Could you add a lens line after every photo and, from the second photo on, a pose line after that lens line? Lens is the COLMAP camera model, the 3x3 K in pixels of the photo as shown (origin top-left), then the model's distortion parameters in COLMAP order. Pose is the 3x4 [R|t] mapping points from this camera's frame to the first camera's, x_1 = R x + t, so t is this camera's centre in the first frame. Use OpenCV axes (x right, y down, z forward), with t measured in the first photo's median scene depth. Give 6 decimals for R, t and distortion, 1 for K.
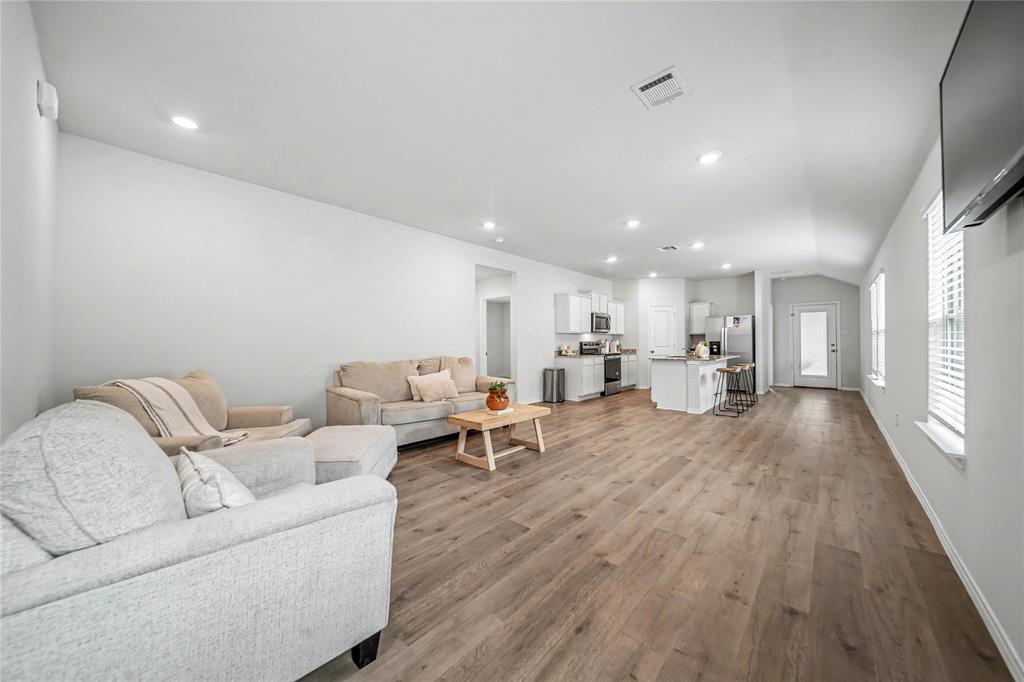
lens RADIAL K [[359.8, 0, 514.1], [0, 359.8, 341.8], [0, 0, 1]] dist [-0.001133, -0.000292]
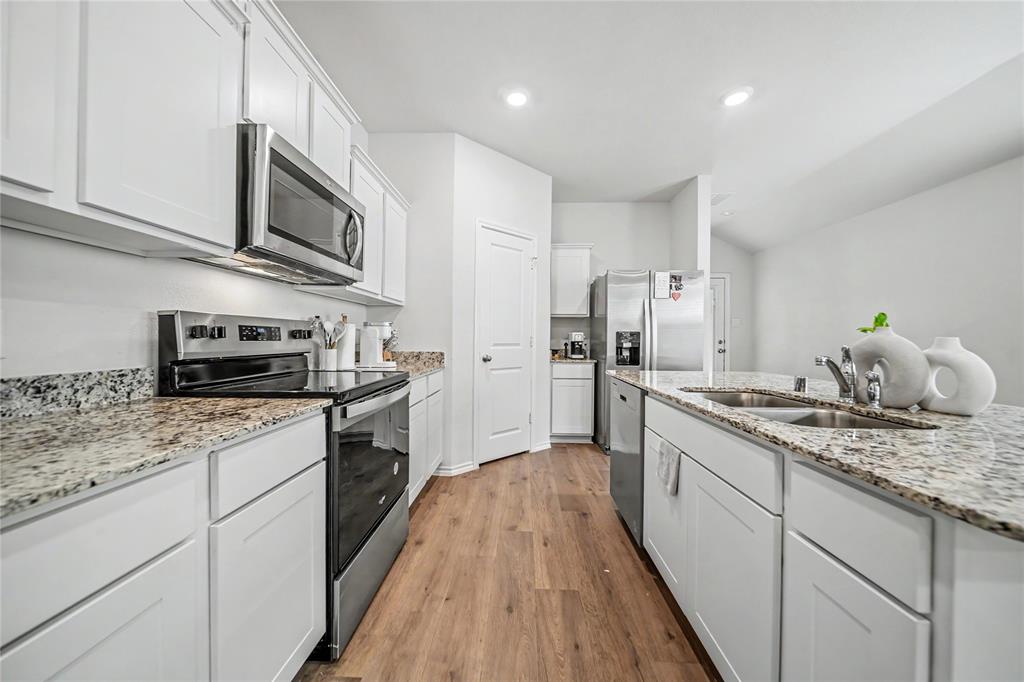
lens RADIAL K [[359.8, 0, 507.6], [0, 359.8, 338.6], [0, 0, 1]] dist [-0.001133, -0.000292]
pose [[0.781555, 0.009767, 0.623759, 0.213765], [-0.011211, 0.999936, -0.001610, 0.009590], [-0.623735, -0.005735, 0.781615, 0.826969]]
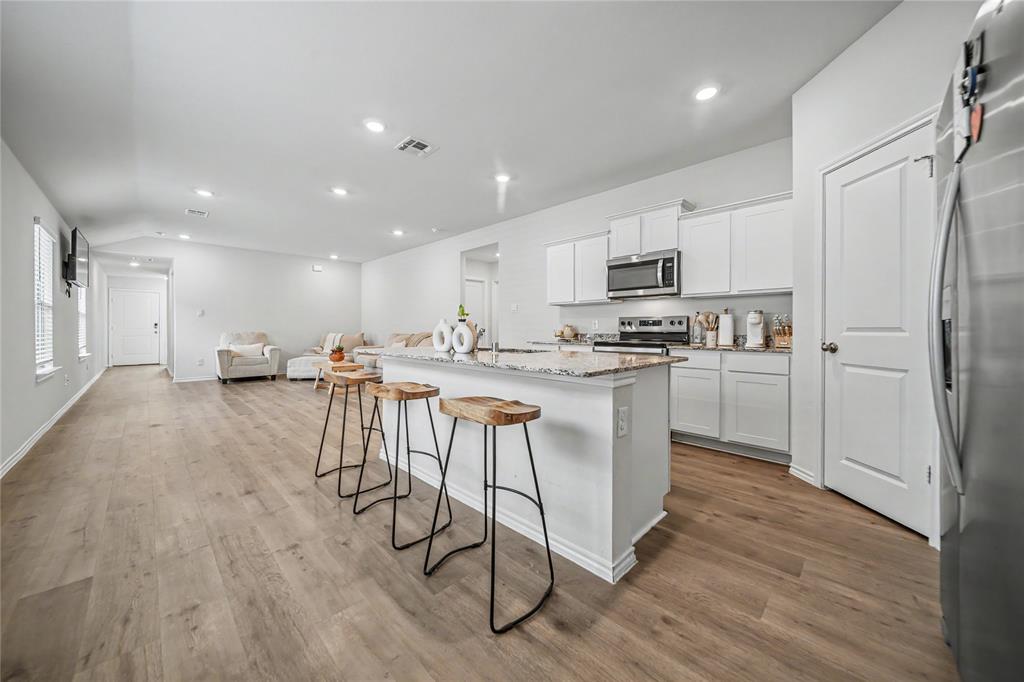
lens RADIAL K [[359.8, 0, 508.2], [0, 359.8, 327.0], [0, 0, 1]] dist [-0.001133, -0.000292]
pose [[-0.066865, -0.002583, -0.997759, 0.750512], [0.000489, 0.999996, -0.002622, 0.014617], [0.997762, -0.000663, -0.066863, 0.908807]]
